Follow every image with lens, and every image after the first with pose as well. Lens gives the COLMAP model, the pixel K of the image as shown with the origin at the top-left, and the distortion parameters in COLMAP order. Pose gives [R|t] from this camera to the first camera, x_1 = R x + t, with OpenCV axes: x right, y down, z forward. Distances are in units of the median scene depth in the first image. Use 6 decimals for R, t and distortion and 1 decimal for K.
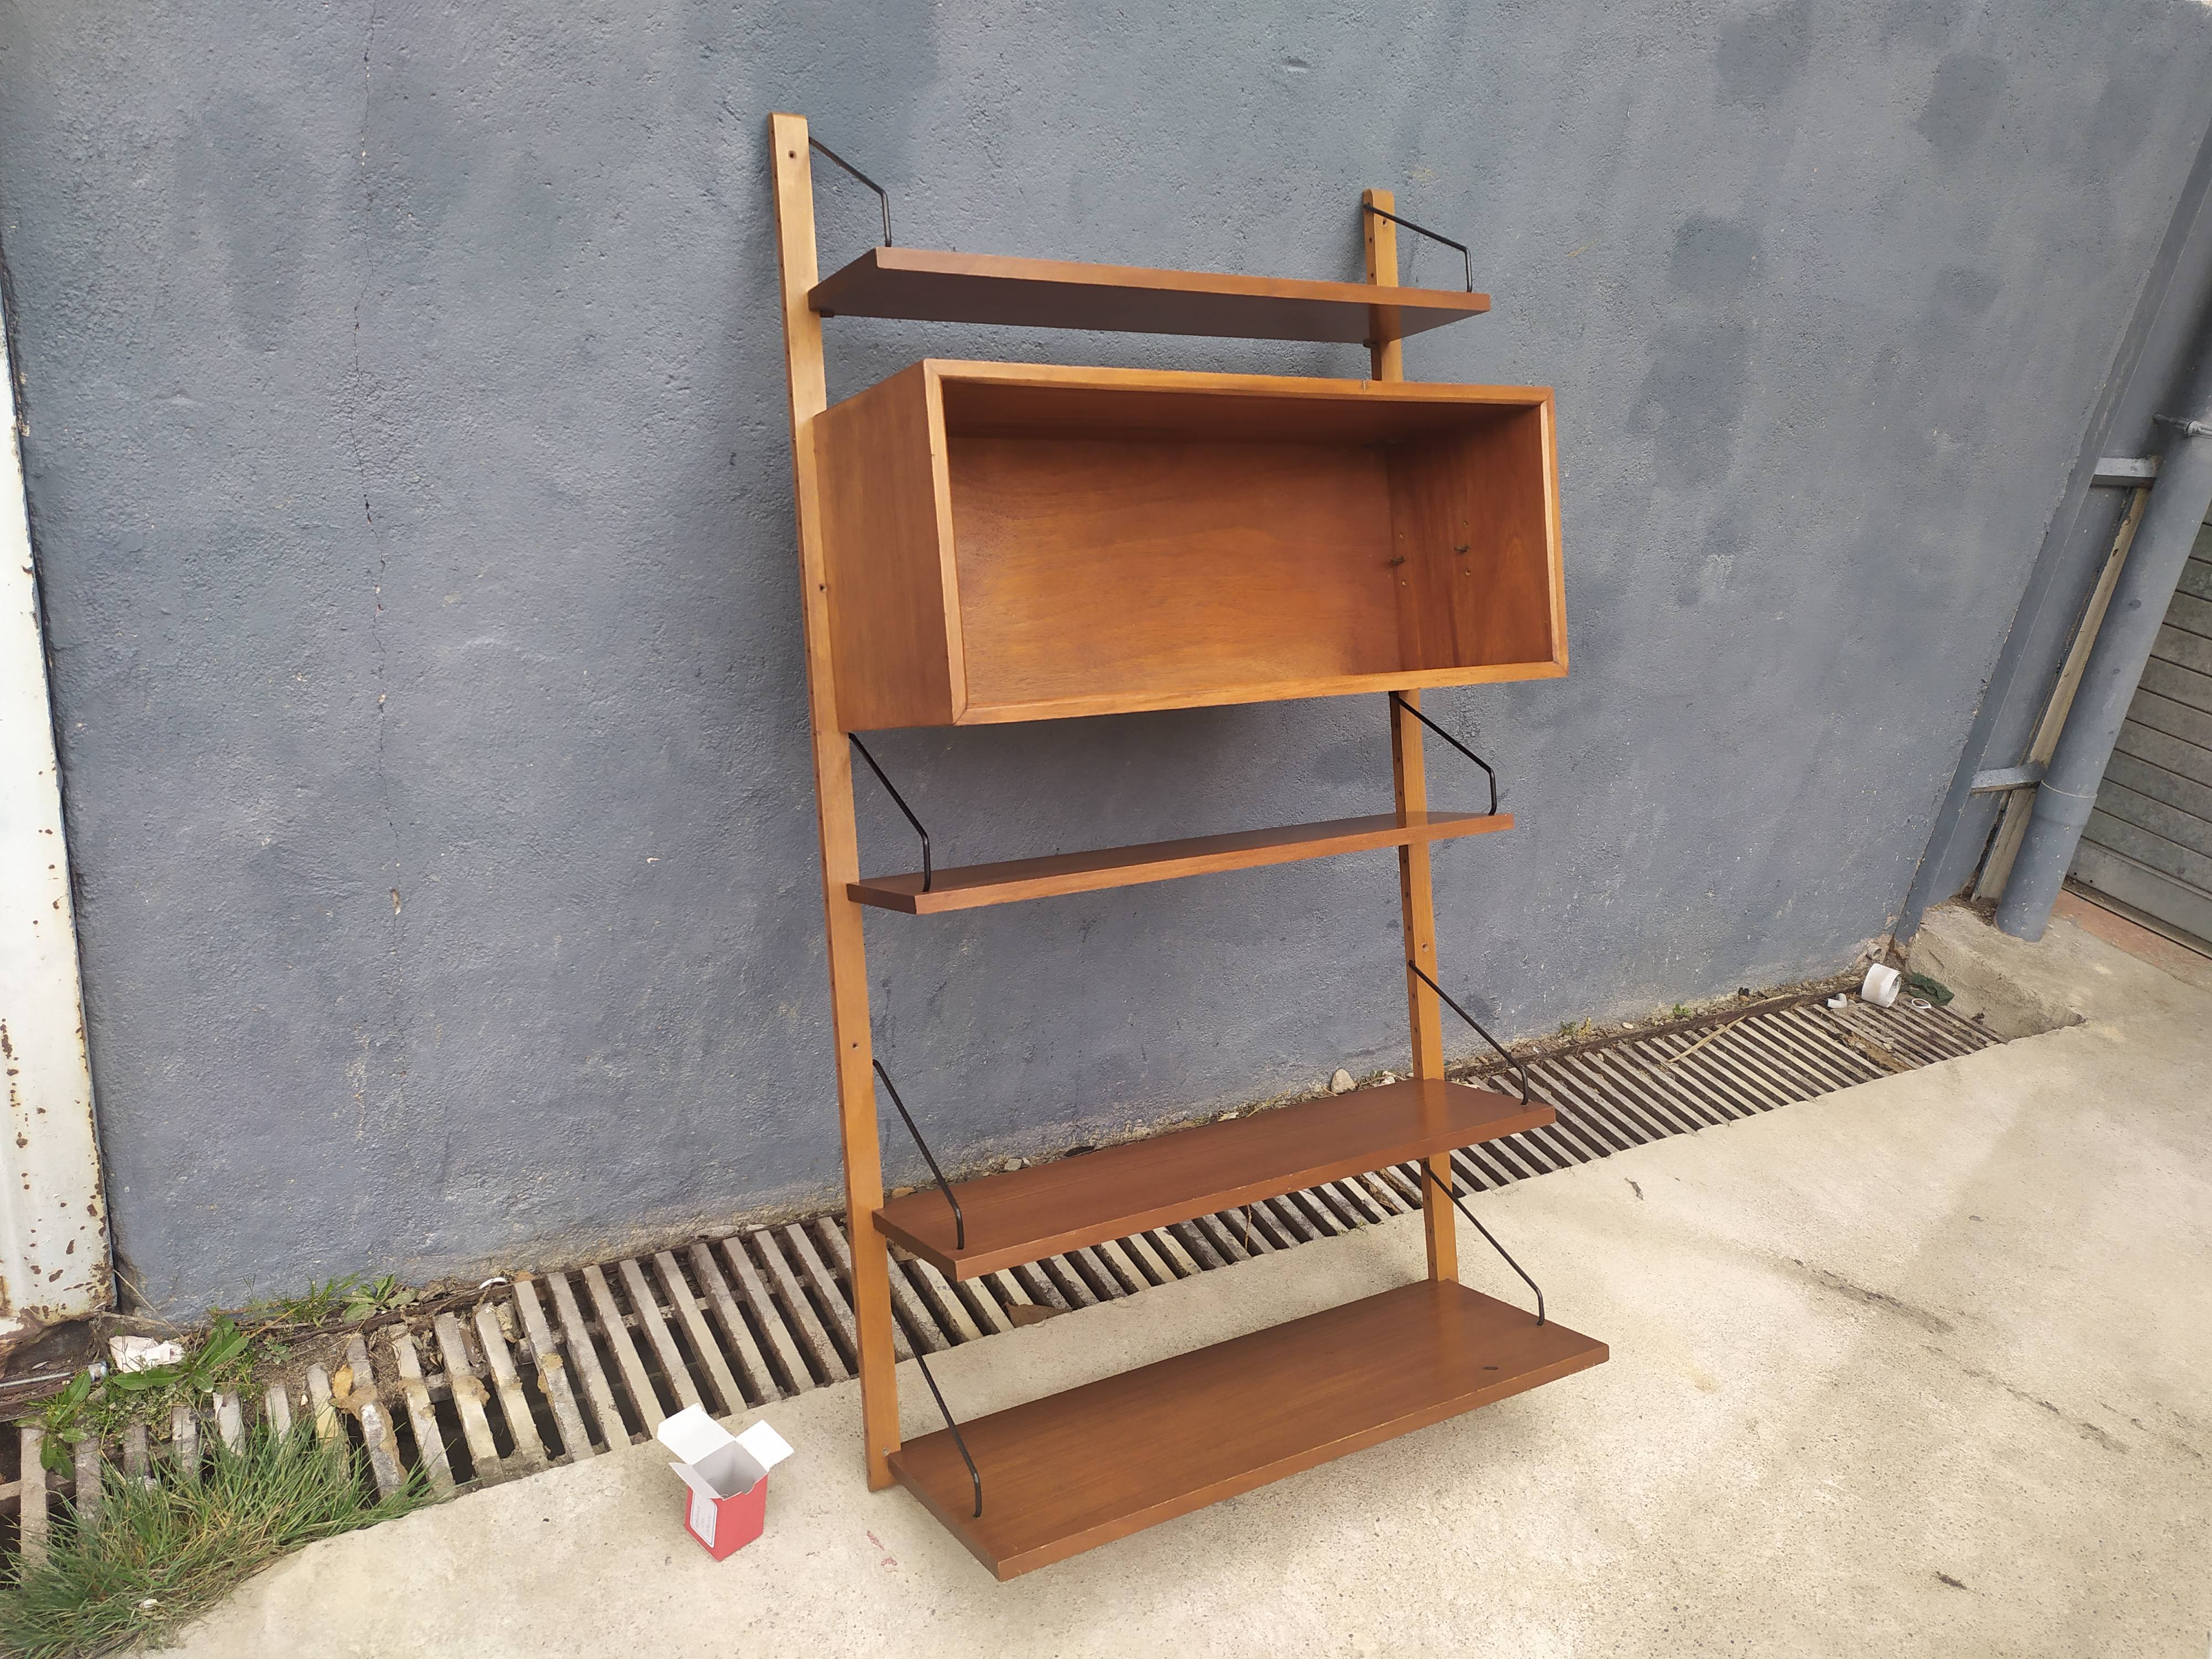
lens RADIAL K [[1668.6, 0, 1115.7], [0, 1668.6, 814.1], [0, 0, 1]] dist [0.053025, -0.052092]
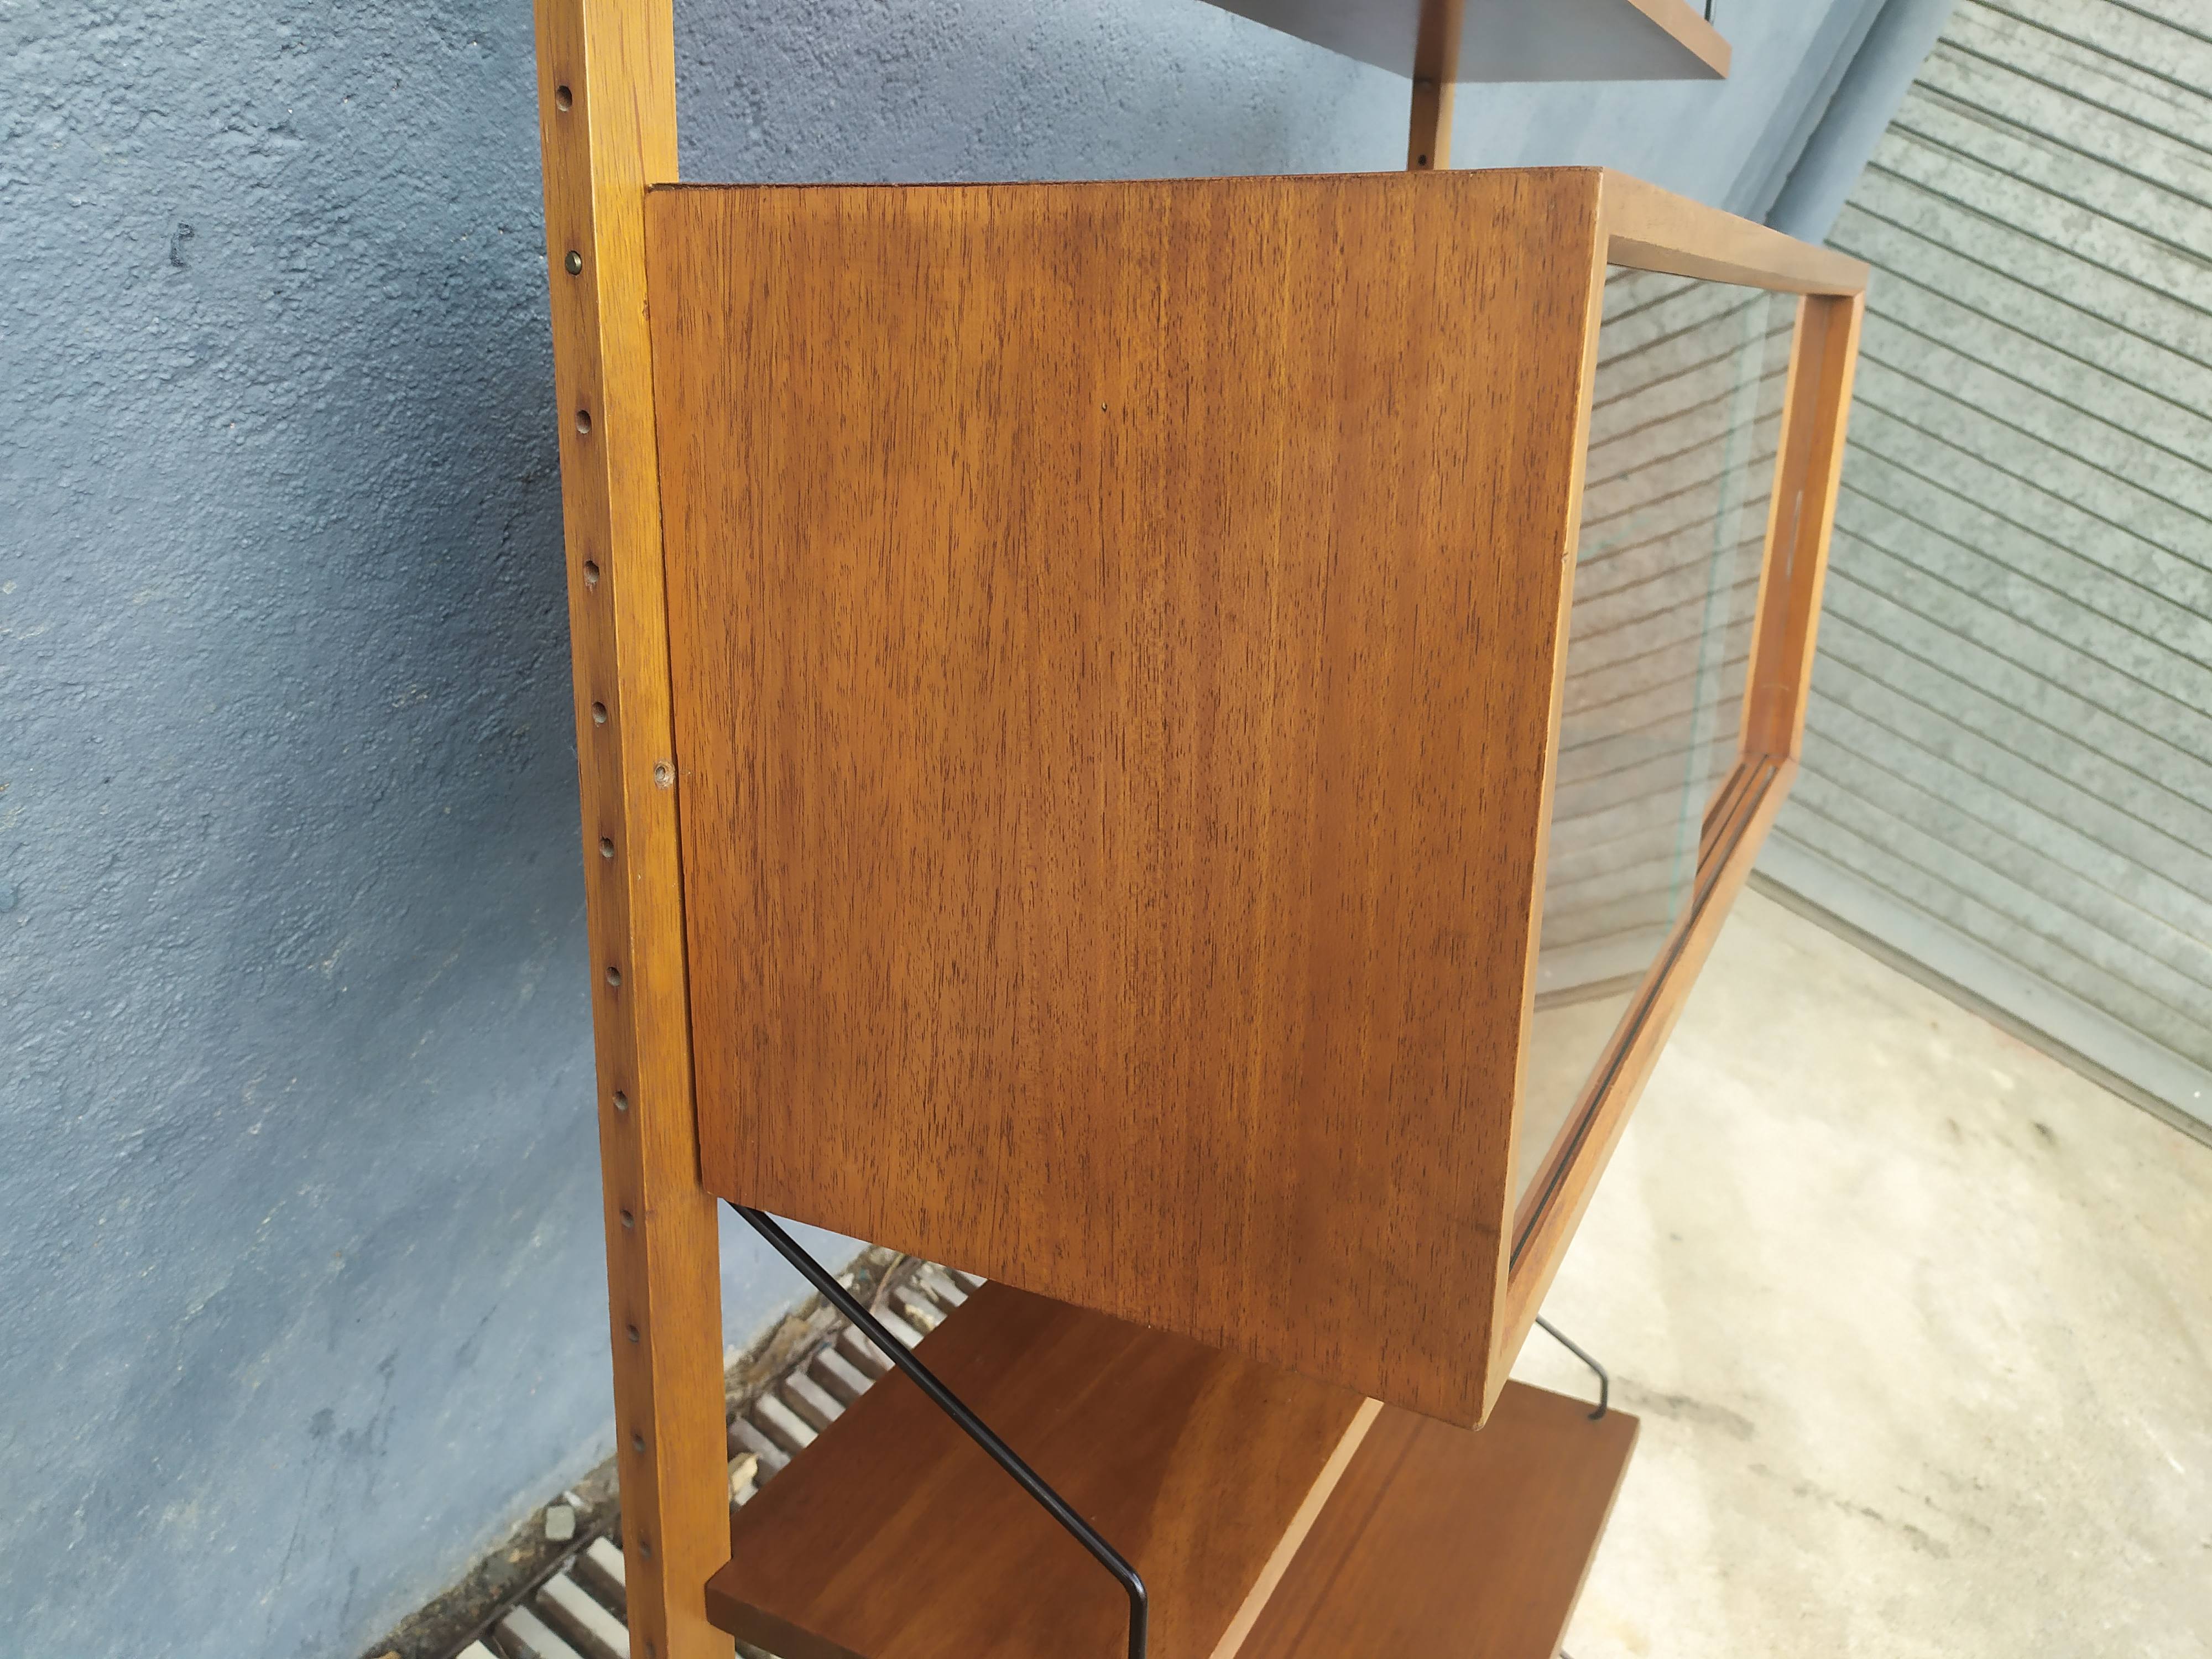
lens RADIAL K [[1690.0, 0, 1113.3], [0, 1690.0, 819.1], [0, 0, 1]] dist [0.047638, -0.058867]
pose [[0.843745, -0.069514, 0.532223, -0.213894], [-0.043840, 0.979340, 0.197412, -0.150987], [-0.534950, -0.189898, 0.823266, 0.549119]]
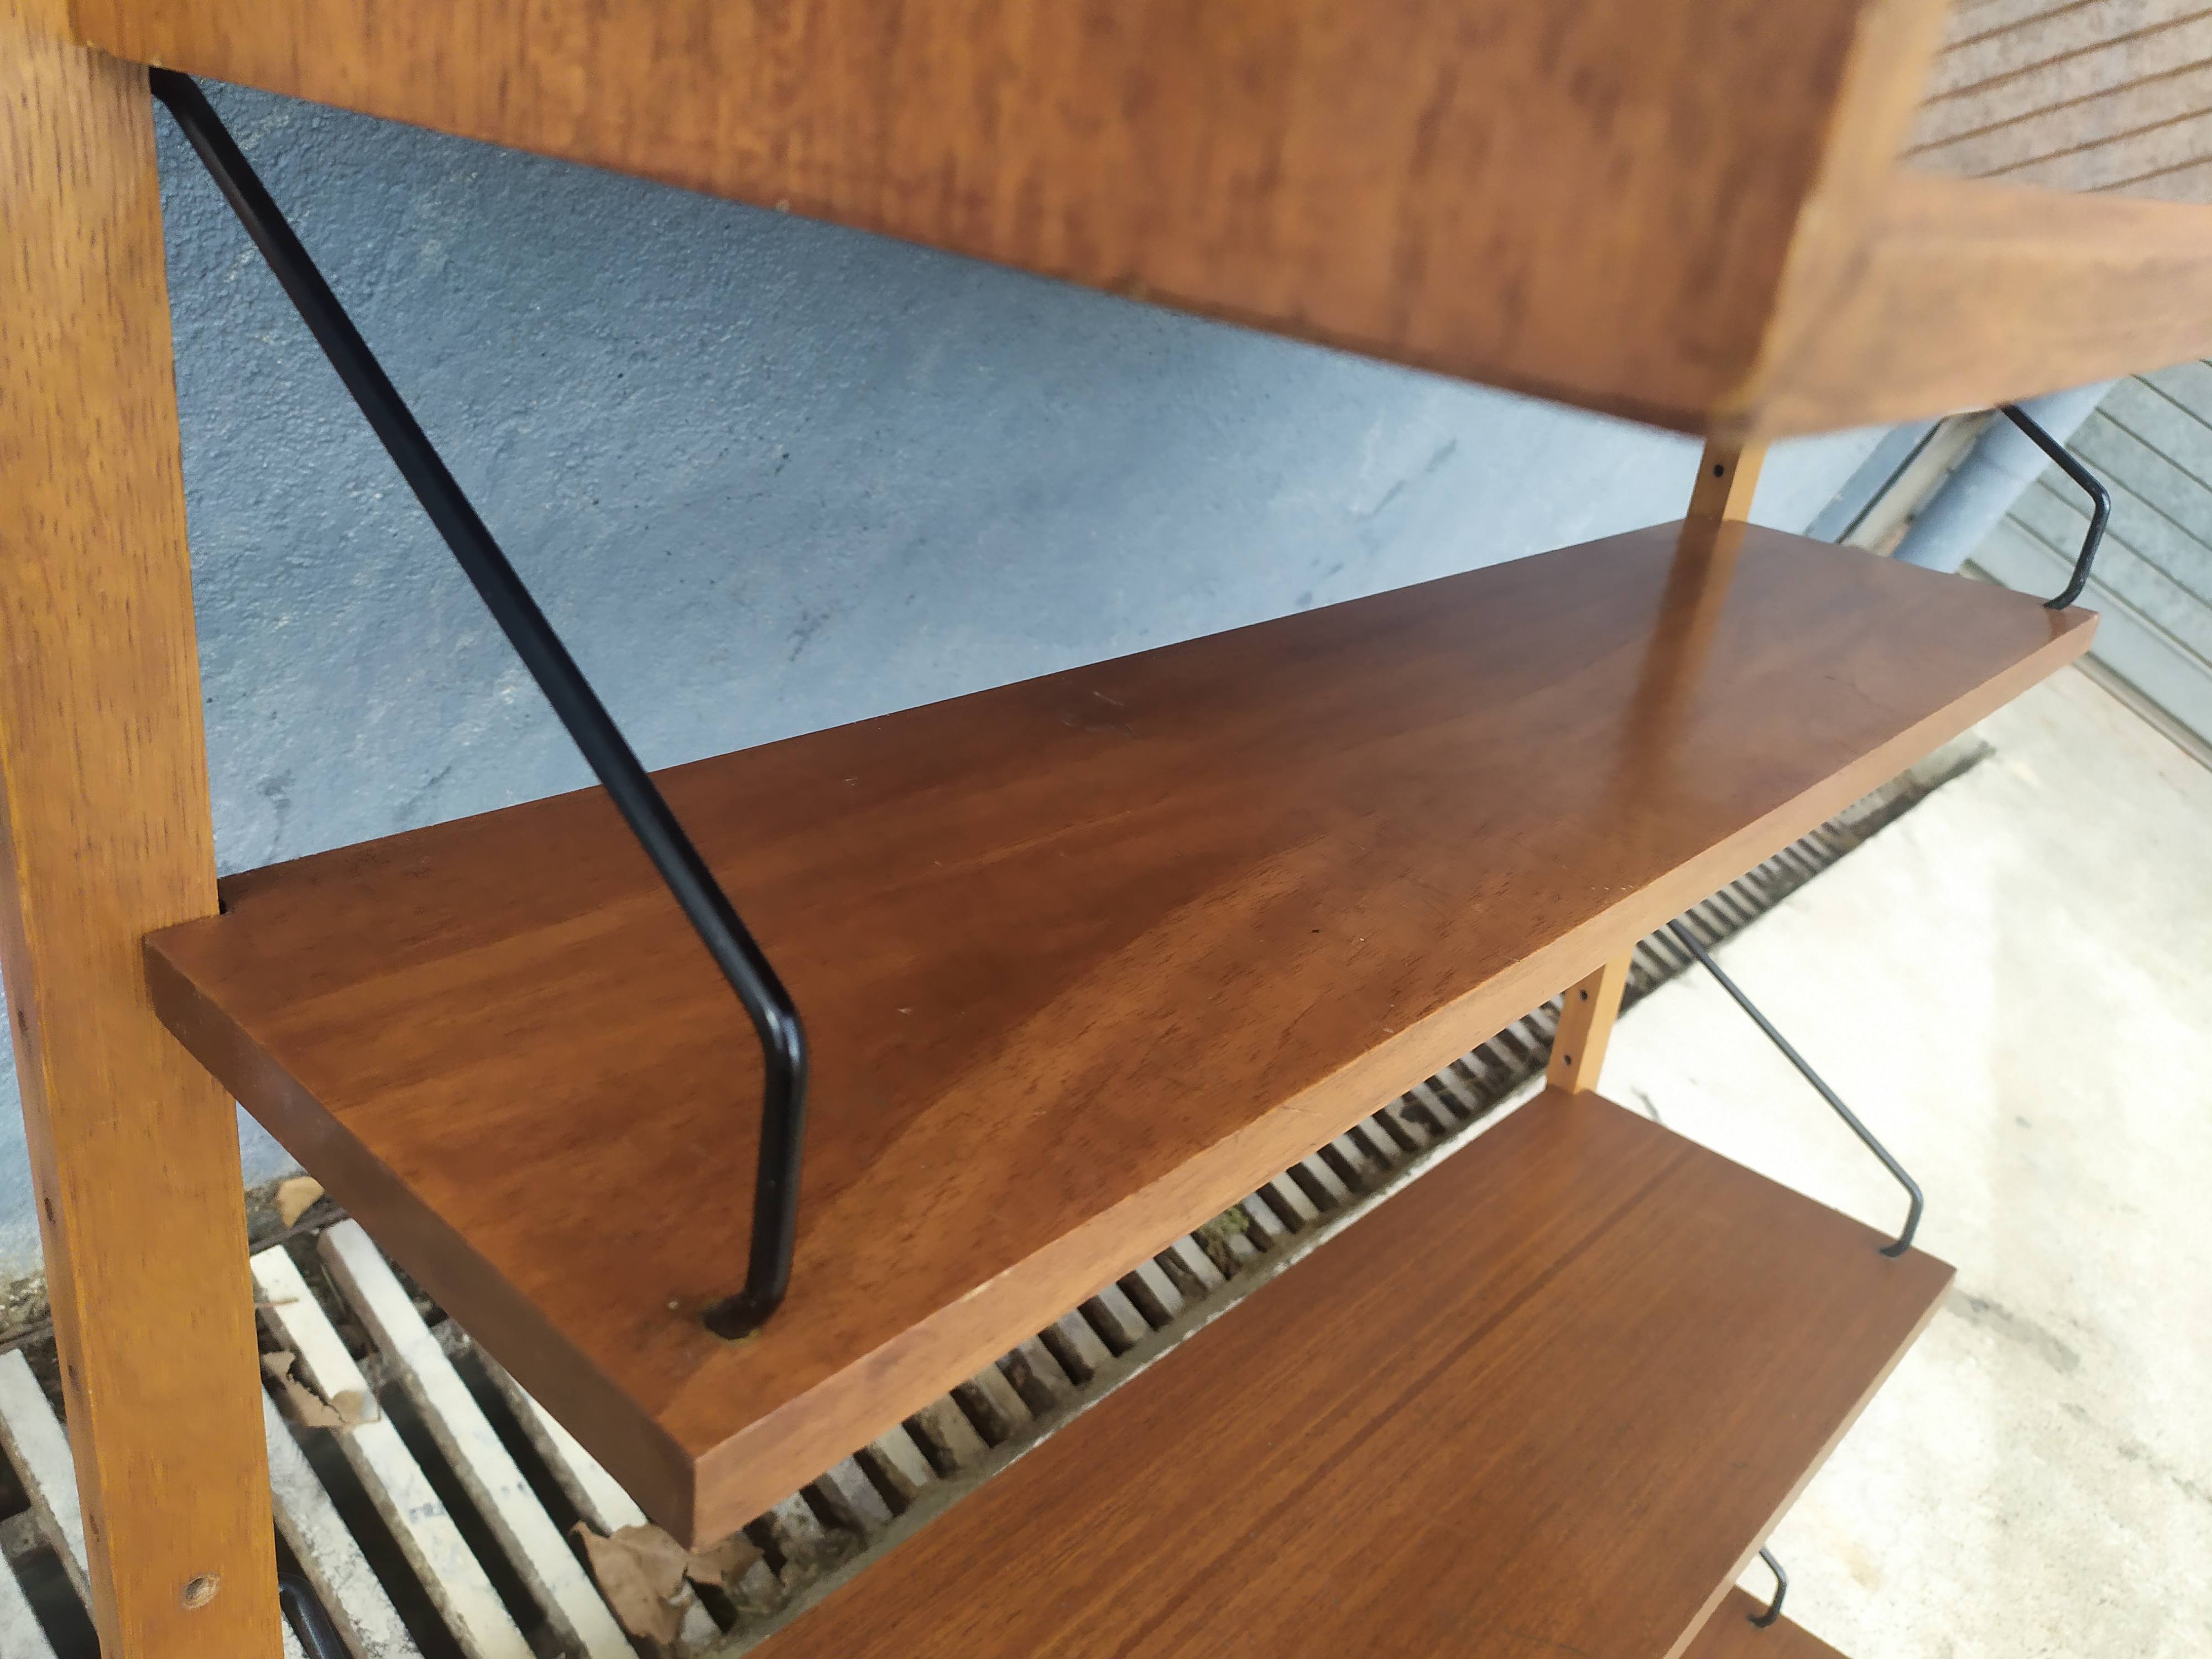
lens RADIAL K [[1690.0, 0, 1098.7], [0, 1690.0, 829.4], [0, 0, 1]] dist [0.047638, -0.058867]
pose [[0.934248, 0.045227, 0.353745, -0.104091], [-0.168652, 0.930027, 0.326506, -0.038831], [-0.314225, -0.364697, 0.876504, 0.640676]]
